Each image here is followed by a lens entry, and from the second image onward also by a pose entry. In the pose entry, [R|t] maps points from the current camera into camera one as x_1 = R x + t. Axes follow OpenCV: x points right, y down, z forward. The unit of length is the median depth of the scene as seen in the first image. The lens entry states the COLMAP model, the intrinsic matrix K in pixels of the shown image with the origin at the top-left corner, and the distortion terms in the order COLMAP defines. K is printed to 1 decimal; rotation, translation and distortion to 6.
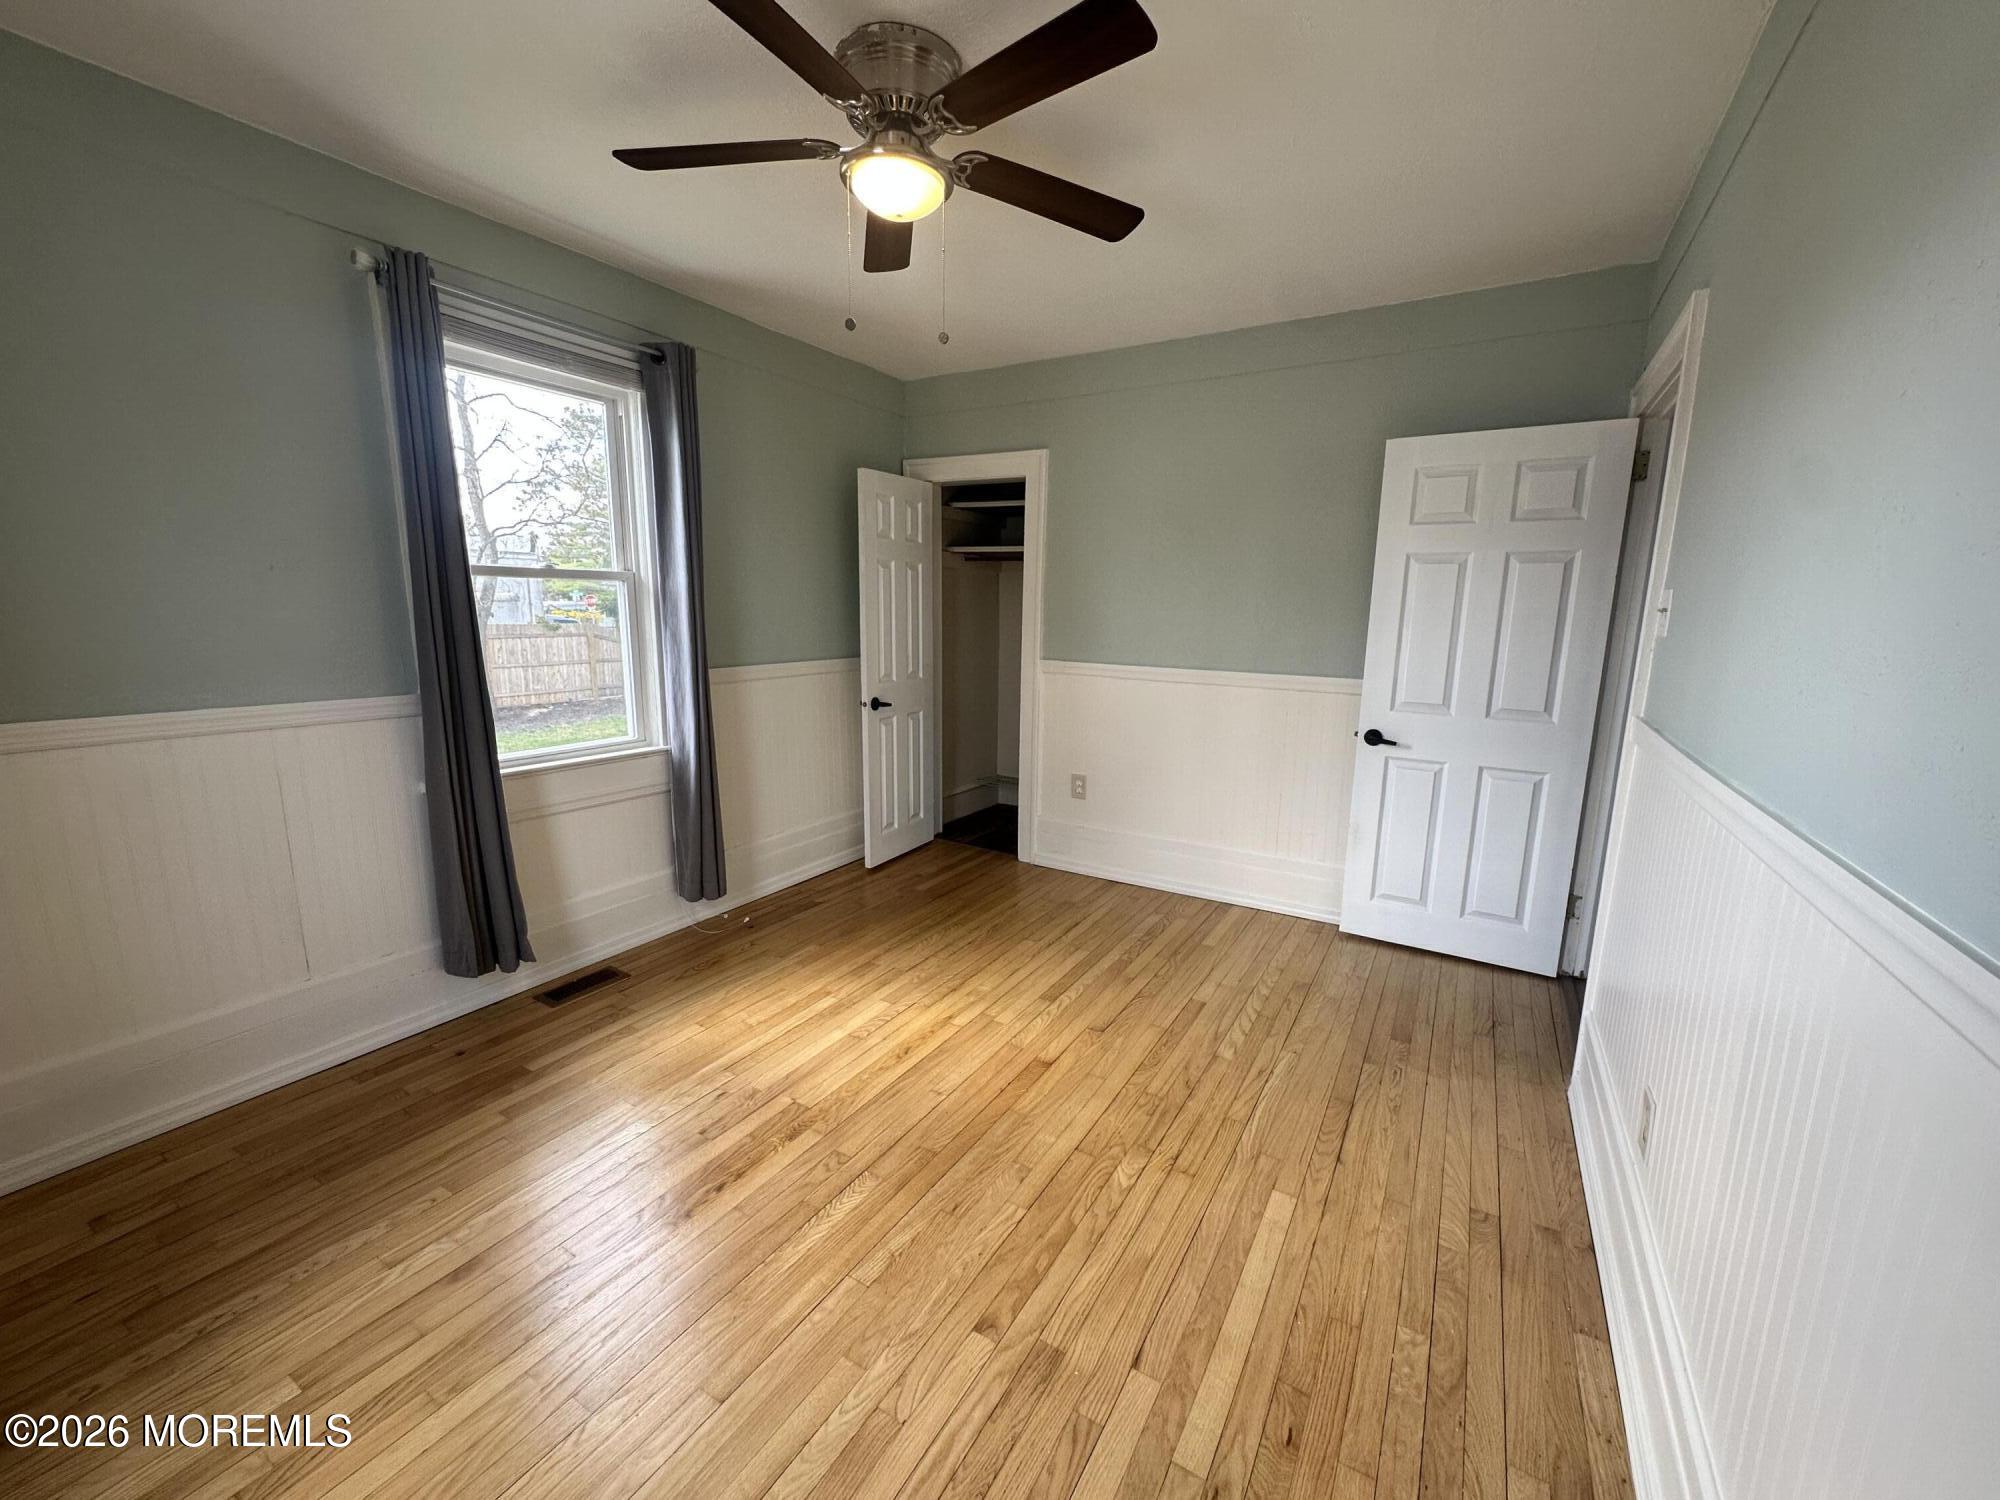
lens RADIAL K [[799.8, 0, 1001.7], [0, 799.8, 753.4], [0, 0, 1]] dist [-0.002521, -0.000627]
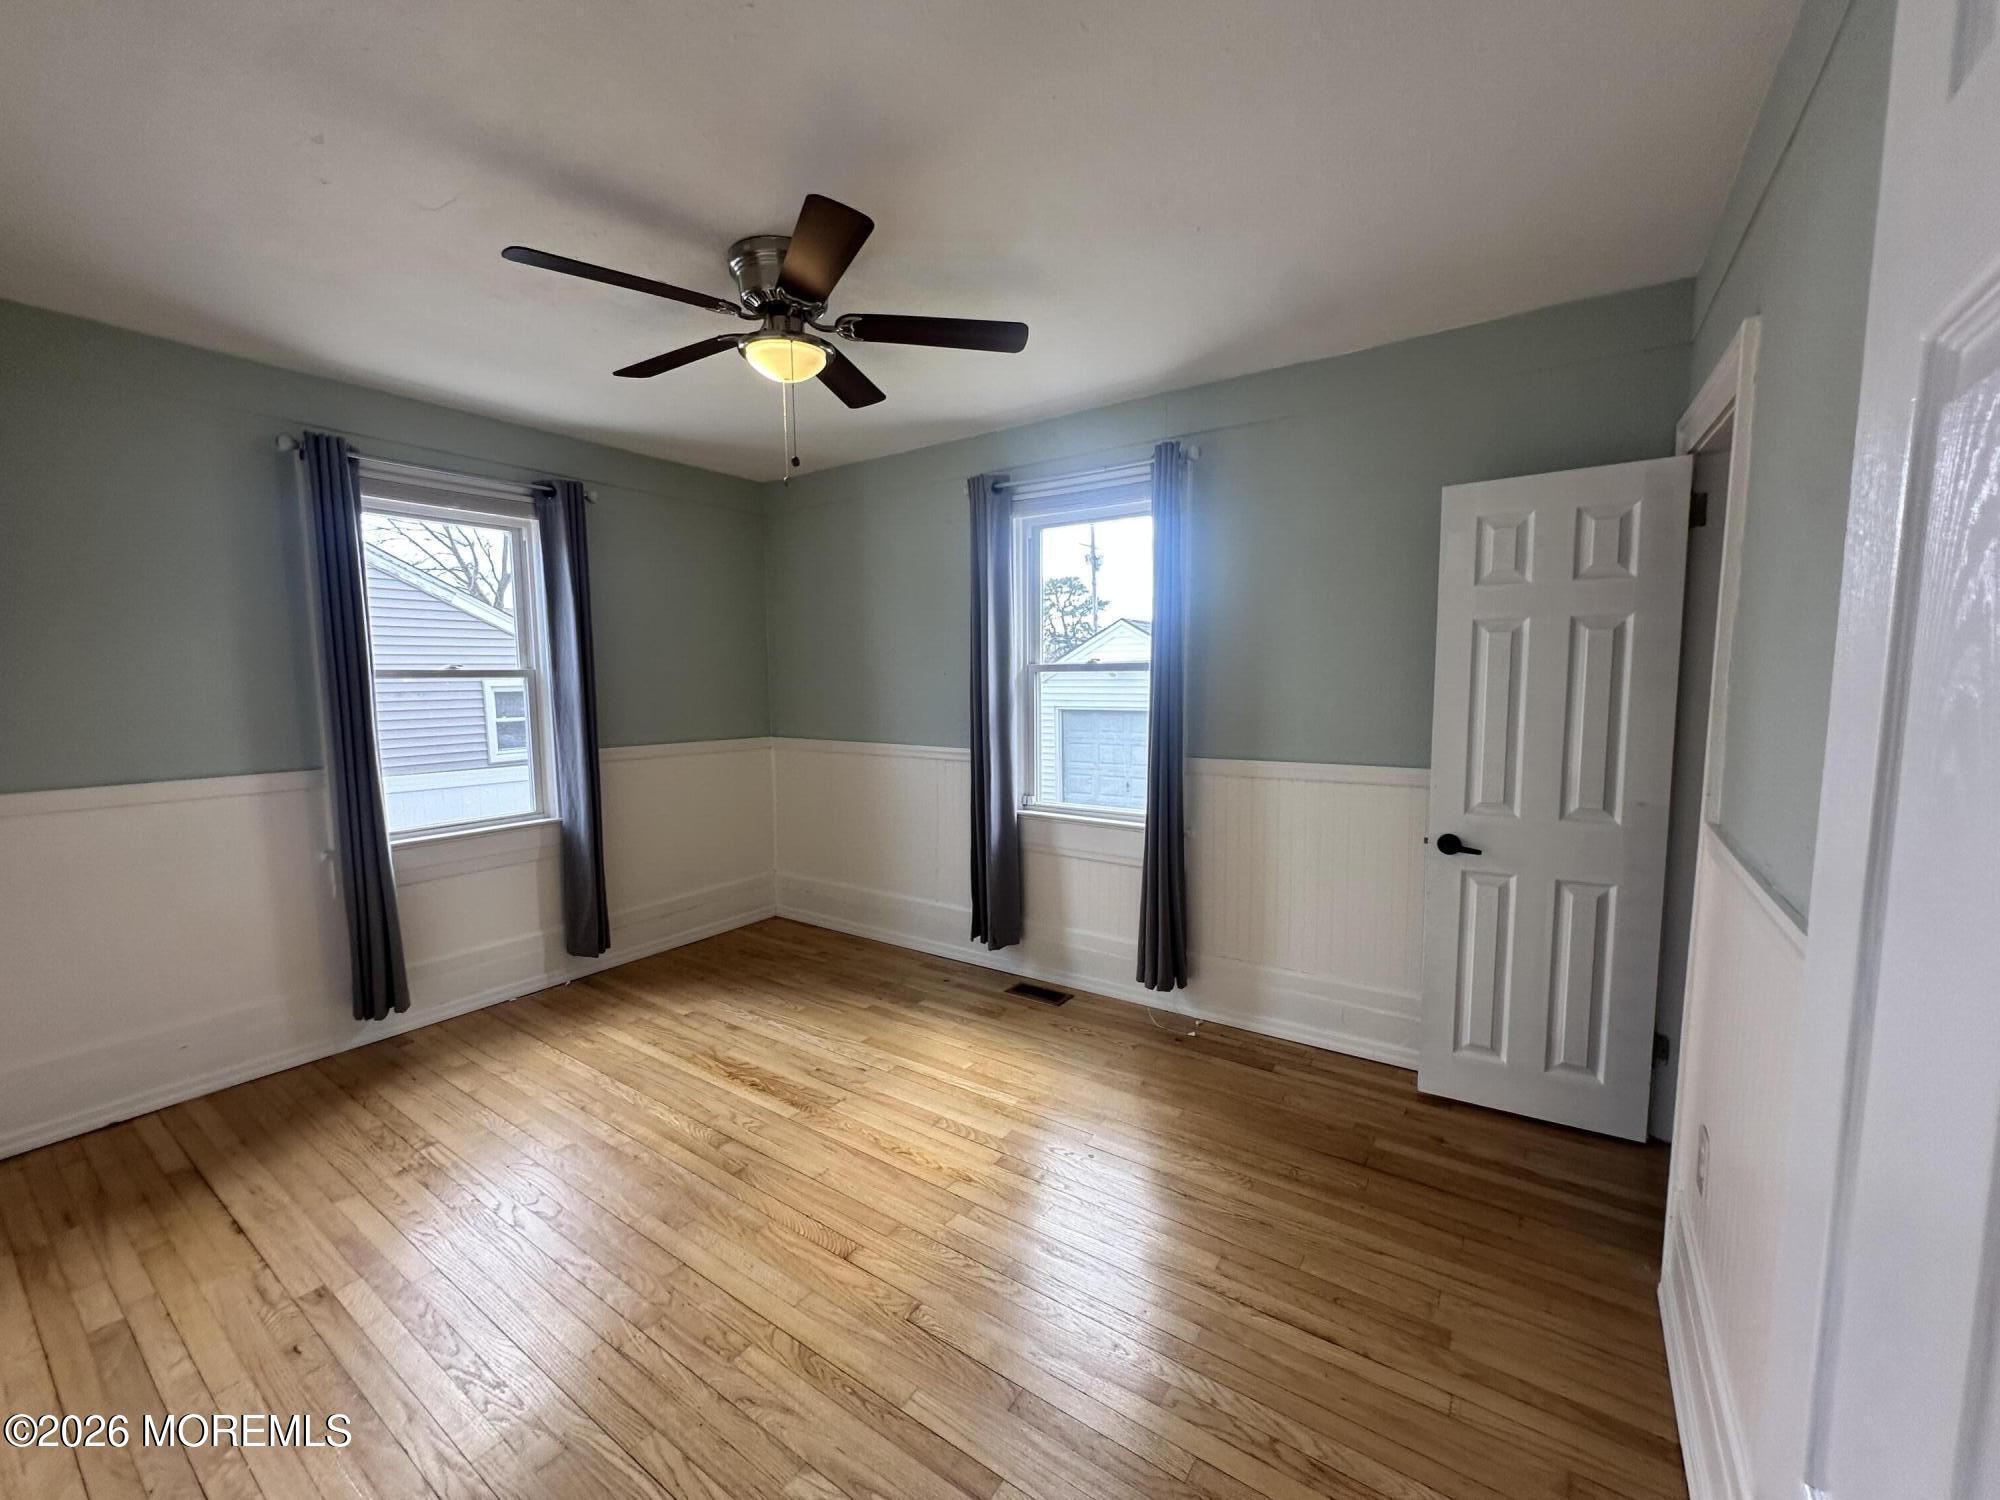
lens RADIAL K [[799.8, 0, 1001.7], [0, 799.8, 753.4], [0, 0, 1]] dist [-0.002521, -0.000627]
pose [[-0.061845, 0.086609, -0.994321, 0.796346], [-0.170193, 0.980722, 0.096010, -0.216672], [0.983468, 0.175164, -0.045912, 1.076035]]
